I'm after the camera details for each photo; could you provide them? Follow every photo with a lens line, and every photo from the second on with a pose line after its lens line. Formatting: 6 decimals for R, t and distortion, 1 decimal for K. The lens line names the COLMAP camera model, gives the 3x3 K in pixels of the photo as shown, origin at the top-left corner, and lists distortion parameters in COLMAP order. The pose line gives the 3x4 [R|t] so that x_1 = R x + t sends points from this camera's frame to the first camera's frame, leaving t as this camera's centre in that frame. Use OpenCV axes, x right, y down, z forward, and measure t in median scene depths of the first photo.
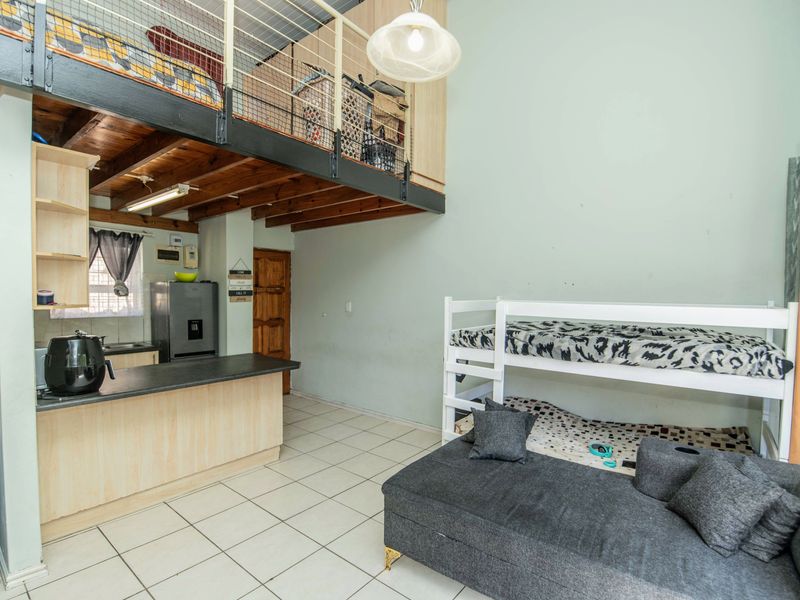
lens RADIAL K [[399.5, 0, 401.0], [0, 399.5, 307.6], [0, 0, 1]] dist [-0.010140, -0.009823]
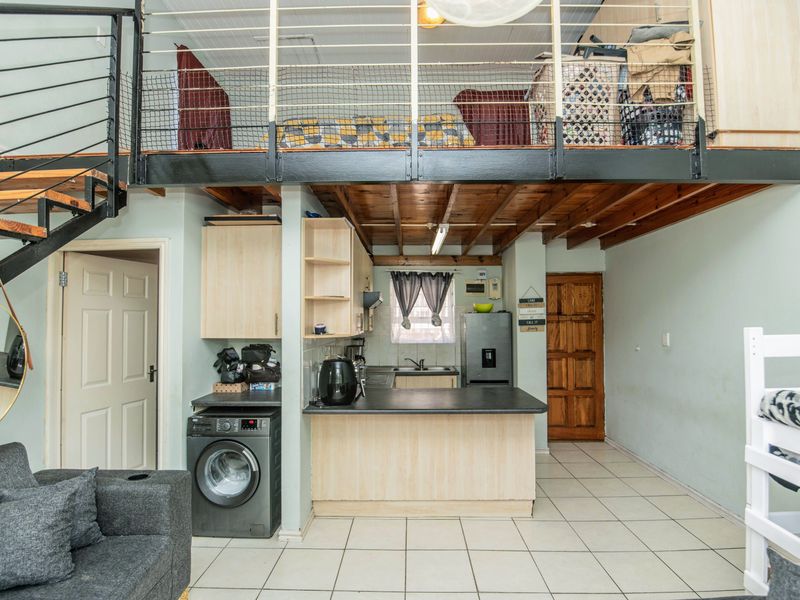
lens RADIAL K [[399.5, 0, 401.0], [0, 399.5, 307.6], [0, 0, 1]] dist [-0.010140, -0.009823]
pose [[0.609313, -0.038710, -0.791984, 0.175612], [-0.015363, 0.998044, -0.060601, -0.009809], [0.792781, 0.049092, 0.607526, 0.190076]]
